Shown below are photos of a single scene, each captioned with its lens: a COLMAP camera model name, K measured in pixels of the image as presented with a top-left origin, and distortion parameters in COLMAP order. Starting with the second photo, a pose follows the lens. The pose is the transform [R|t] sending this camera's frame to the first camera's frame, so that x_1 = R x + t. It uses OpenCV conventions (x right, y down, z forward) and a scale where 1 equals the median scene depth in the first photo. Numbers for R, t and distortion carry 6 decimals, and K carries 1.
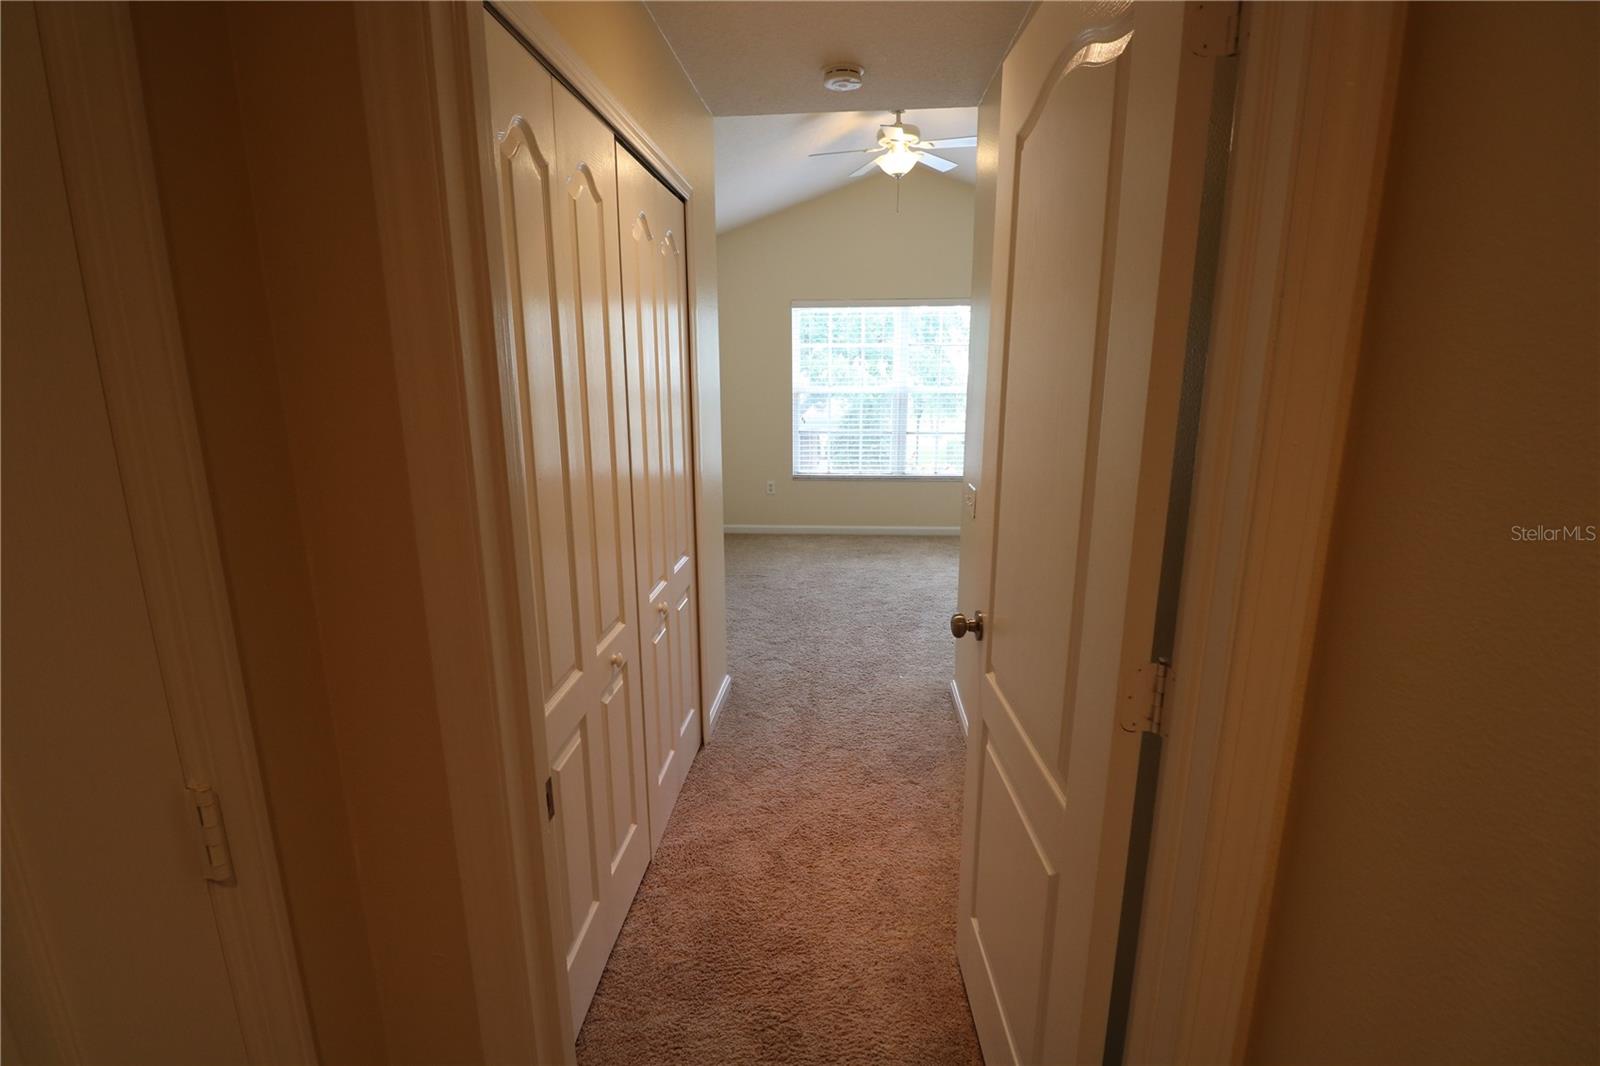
lens RADIAL K [[741.4, 0, 797.7], [0, 741.4, 537.5], [0, 0, 1]] dist [-0.001334, -0.000519]
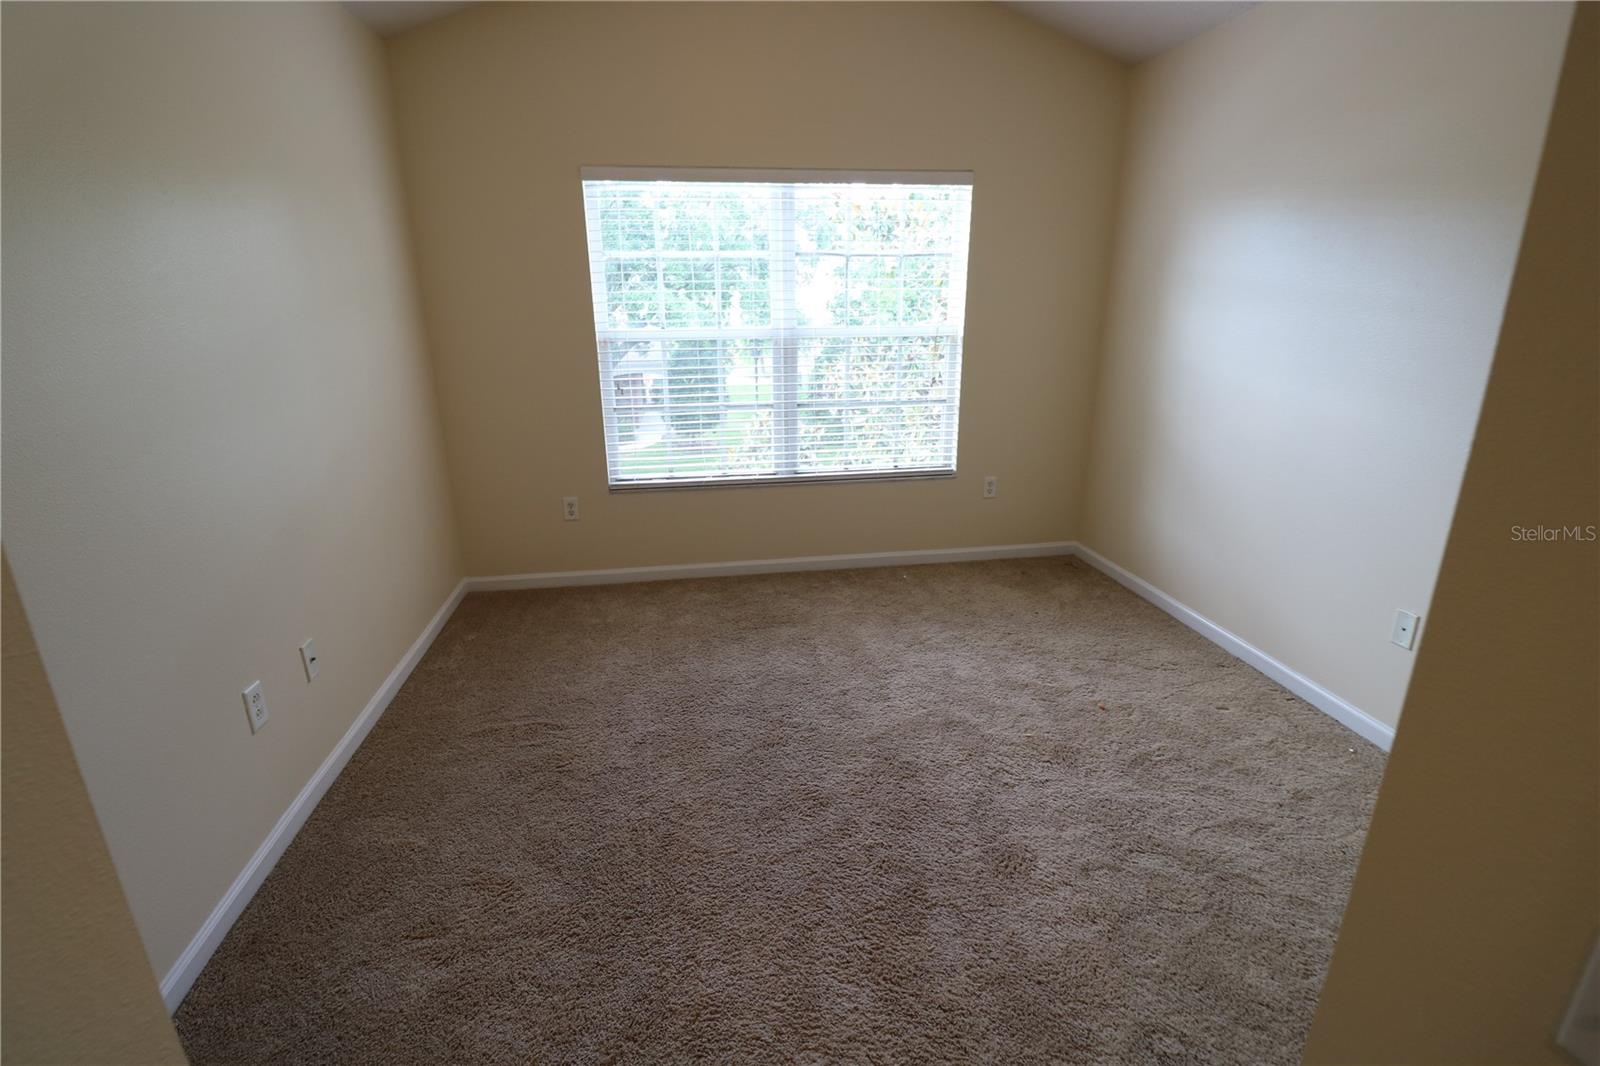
lens RADIAL K [[741.4, 0, 800.3], [0, 741.4, 535.6], [0, 0, 1]] dist [-0.001334, -0.000519]
pose [[0.972177, -0.074284, 0.222156, 0.008006], [0.056310, 0.994687, 0.086182, -0.092645], [-0.227378, -0.071274, 0.971195, 0.429798]]
